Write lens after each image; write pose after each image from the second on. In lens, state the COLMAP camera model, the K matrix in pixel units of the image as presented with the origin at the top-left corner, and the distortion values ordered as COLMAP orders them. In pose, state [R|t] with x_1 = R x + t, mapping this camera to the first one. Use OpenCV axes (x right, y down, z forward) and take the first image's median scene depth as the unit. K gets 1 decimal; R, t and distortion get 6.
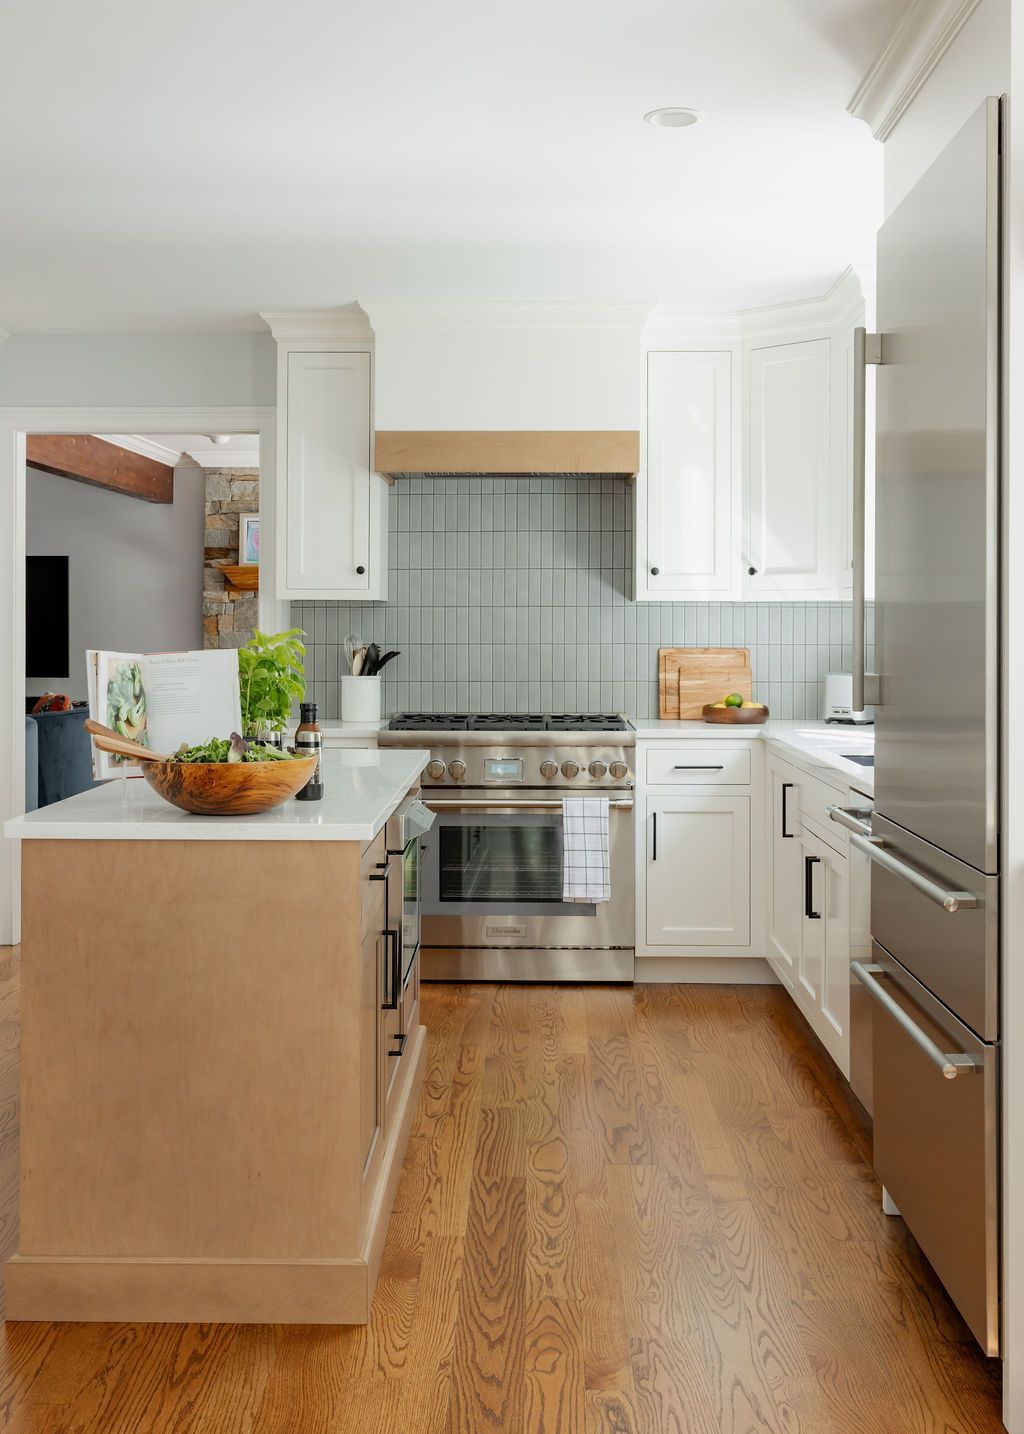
lens RADIAL K [[1596.8, 0, 482.6], [0, 1596.8, 628.9], [0, 0, 1]] dist [0.010697, 0.015902]
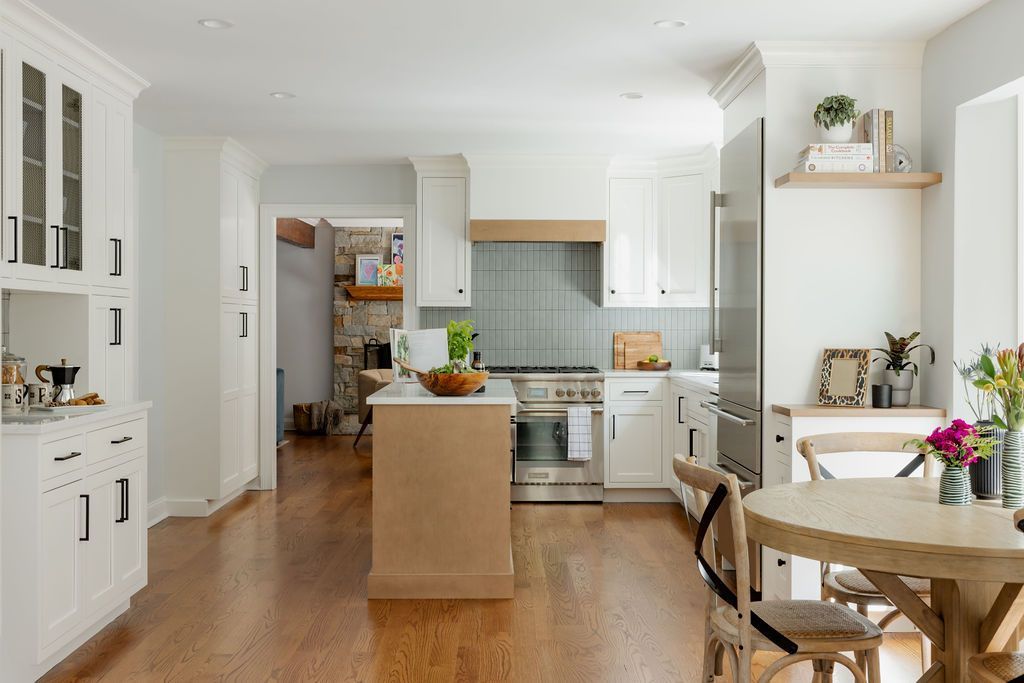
lens RADIAL K [[1136.4, 0, 512.0], [0, 1136.4, 341.5], [0, 0, 1]] dist [0.003284, 0.003353]
pose [[0.999071, -0.001012, 0.043087, -0.077400], [0.000423, 0.999906, 0.013680, 0.005412], [-0.043097, -0.013649, 0.998978, -0.389644]]
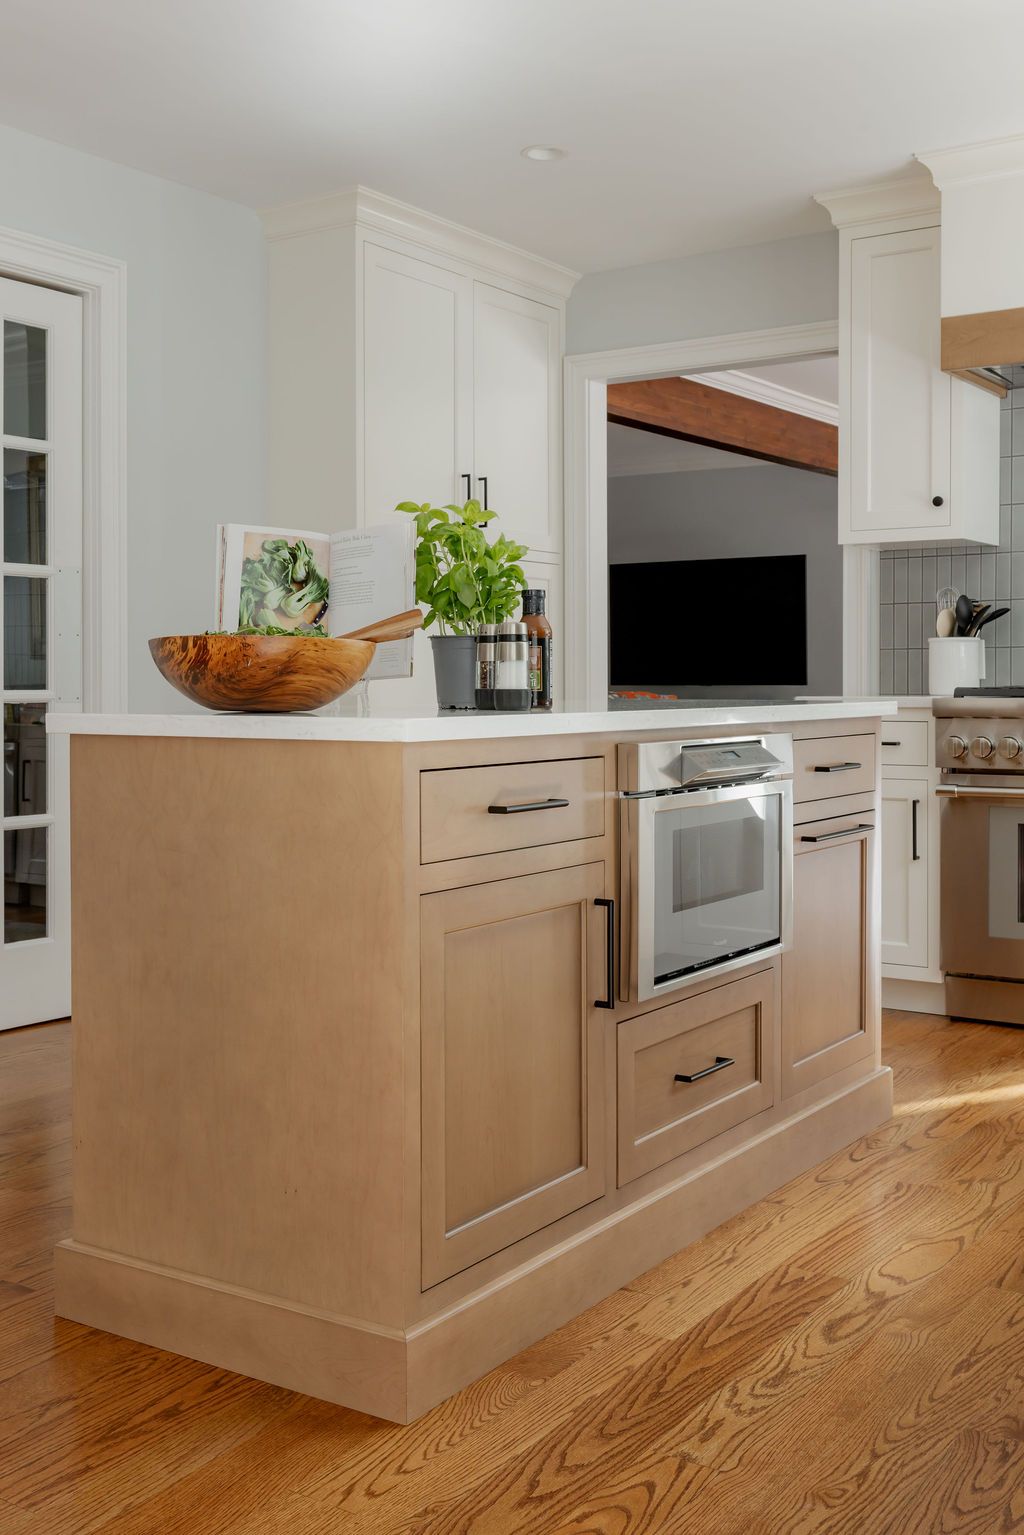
lens RADIAL K [[1602.4, 0, 507.8], [0, 1602.4, 706.7], [0, 0, 1]] dist [0.008520, 0.001585]
pose [[0.846741, 0.004106, -0.531990, 0.175289], [0.004918, 0.999867, 0.015545, 0.054398], [0.531983, -0.015778, 0.846608, 0.220048]]
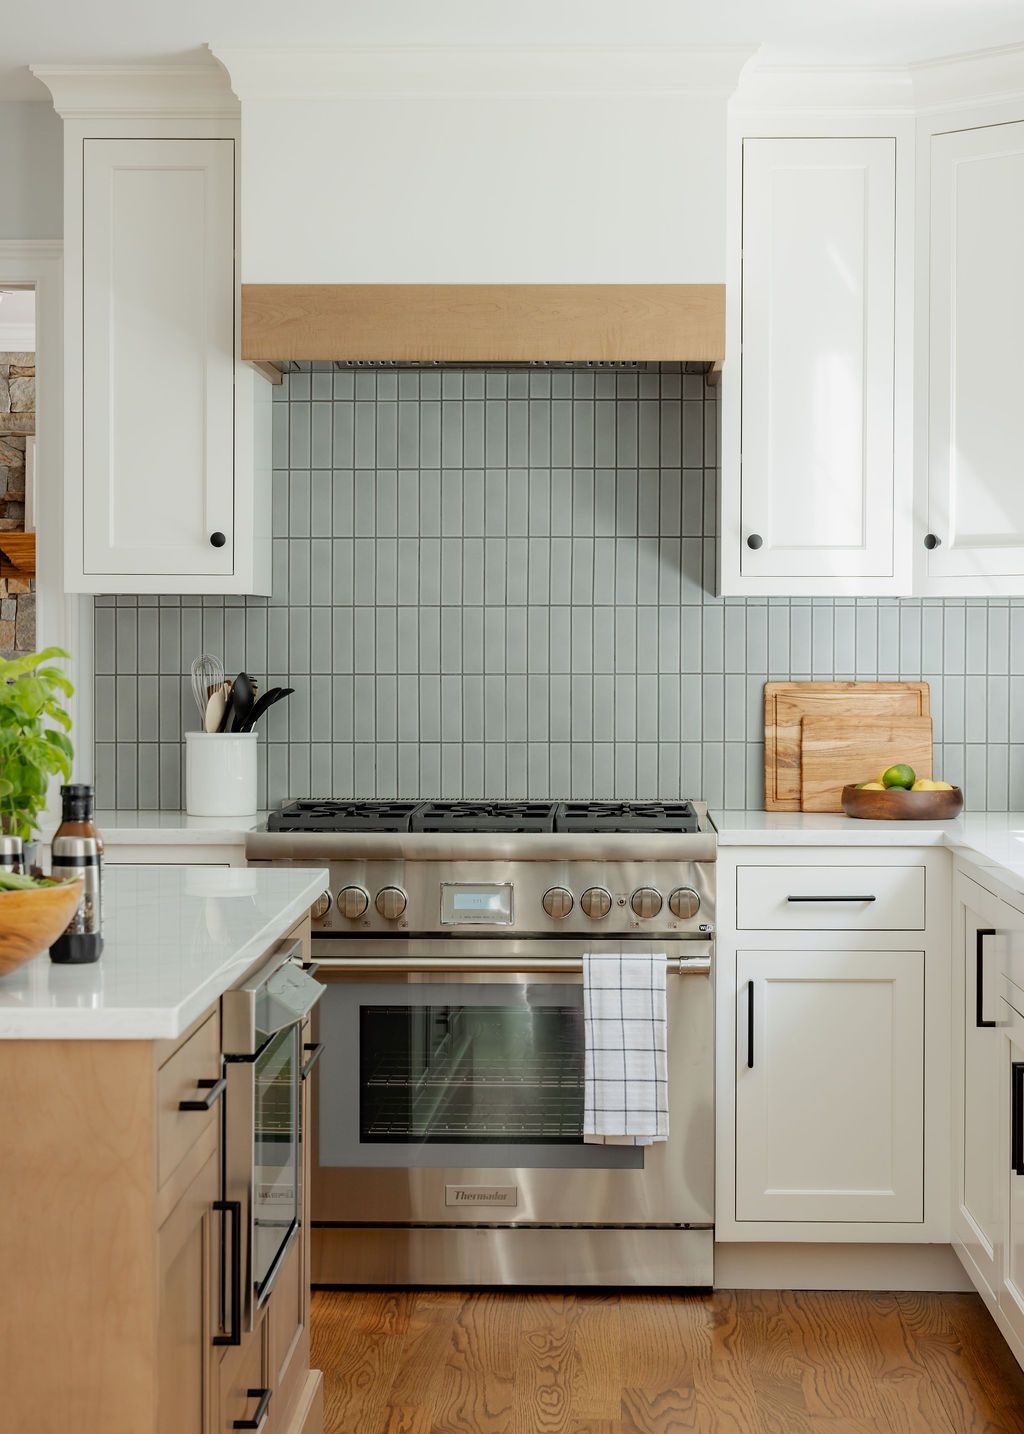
lens RADIAL K [[2870.2, 0, 512.0], [0, 2870.2, 717.0], [0, 0, 1]] dist [0.041547, -0.038018]
pose [[0.999988, -0.000445, 0.004924, 0.020531], [0.000323, 0.999692, 0.024814, -0.000422], [-0.004933, -0.024812, 0.999680, 0.014168]]
